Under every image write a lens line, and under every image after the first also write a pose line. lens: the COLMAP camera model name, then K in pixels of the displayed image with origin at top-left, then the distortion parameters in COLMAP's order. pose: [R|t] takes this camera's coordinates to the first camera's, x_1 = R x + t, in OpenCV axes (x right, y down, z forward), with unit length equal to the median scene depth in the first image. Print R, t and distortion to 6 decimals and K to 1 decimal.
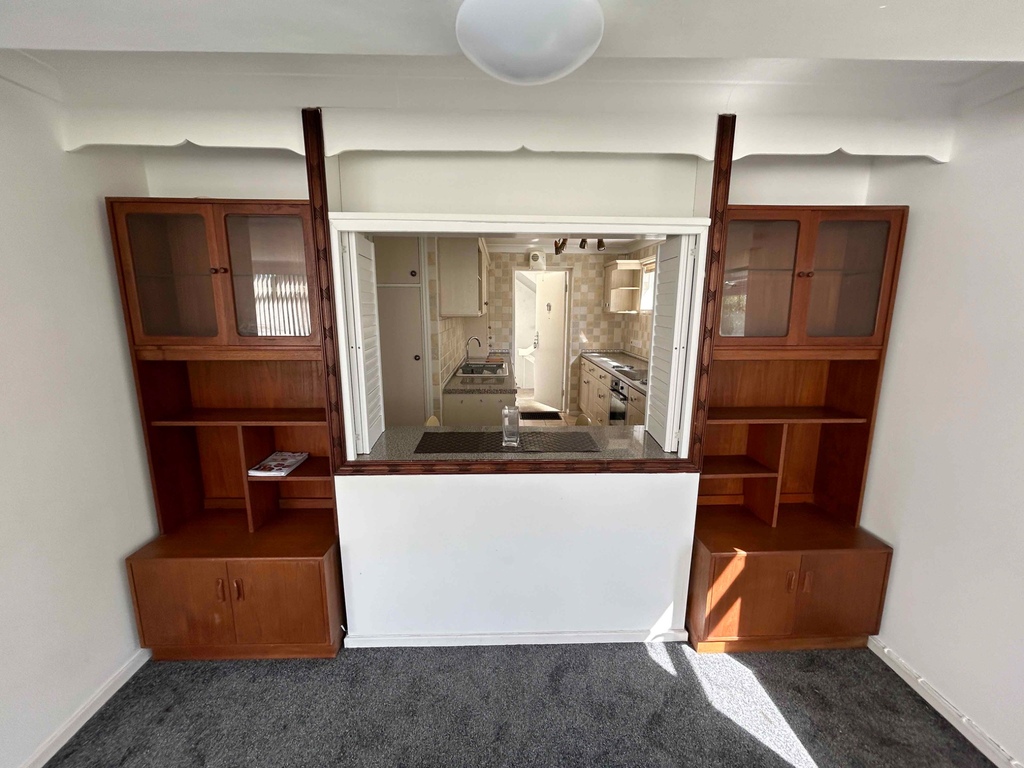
lens RADIAL K [[410.5, 0, 512.0], [0, 410.5, 384.0], [0, 0, 1]] dist [-0.001276, 0.000003]
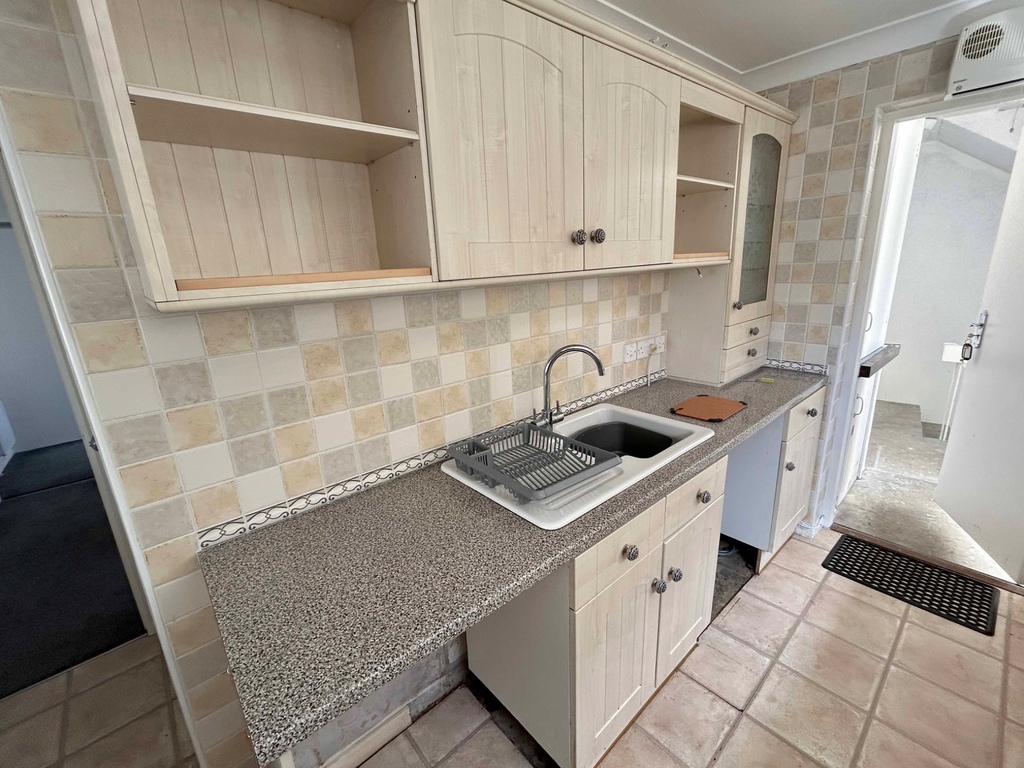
lens RADIAL K [[441.6, 0, 512.0], [0, 441.6, 384.0], [0, 0, 1]] dist [-0.000661, 0.000158]
pose [[0.639661, 0.171270, -0.749334, 0.109743], [-0.092774, 0.984936, 0.145924, -0.101316], [0.763038, -0.023823, 0.645914, 0.561364]]
